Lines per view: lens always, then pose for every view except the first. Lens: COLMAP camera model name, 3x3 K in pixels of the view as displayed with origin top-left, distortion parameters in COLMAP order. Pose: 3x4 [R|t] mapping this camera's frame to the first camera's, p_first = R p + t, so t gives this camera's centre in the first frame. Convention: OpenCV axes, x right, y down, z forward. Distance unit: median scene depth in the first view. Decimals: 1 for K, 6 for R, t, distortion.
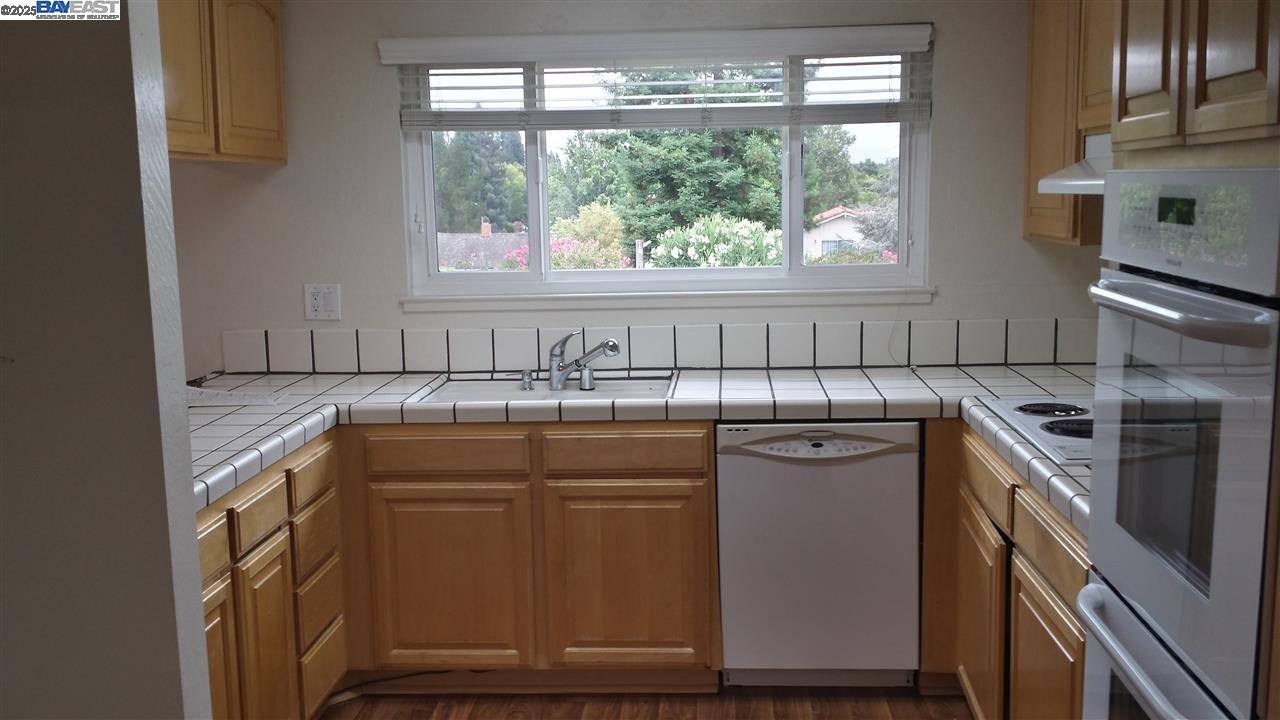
lens RADIAL K [[1202.3, 0, 638.5], [0, 1202.3, 356.7], [0, 0, 1]] dist [0.088674, 0.000000]
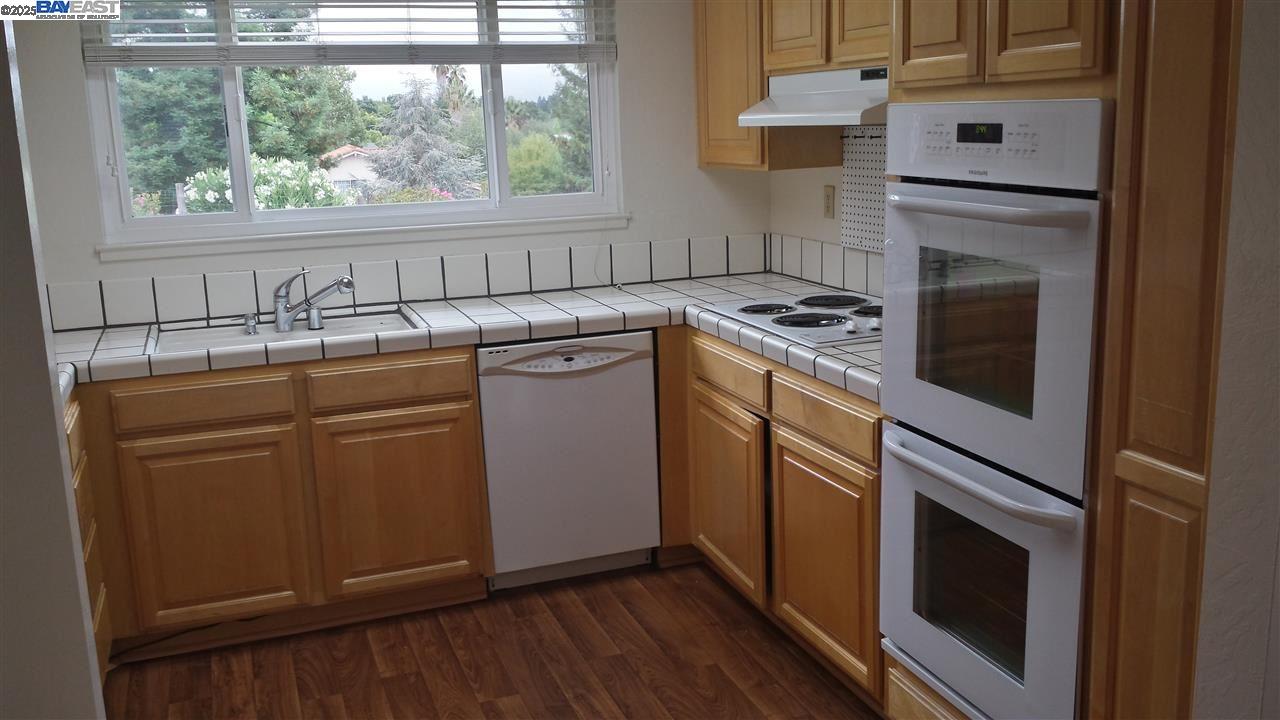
lens RADIAL K [[1202.3, 0, 638.9], [0, 1202.3, 351.4], [0, 0, 1]] dist [0.088674, 0.000000]
pose [[0.918643, -0.087248, 0.385335, -0.209235], [0.069802, 0.995811, 0.059064, 0.005784], [-0.388874, -0.027361, 0.920885, -0.034532]]
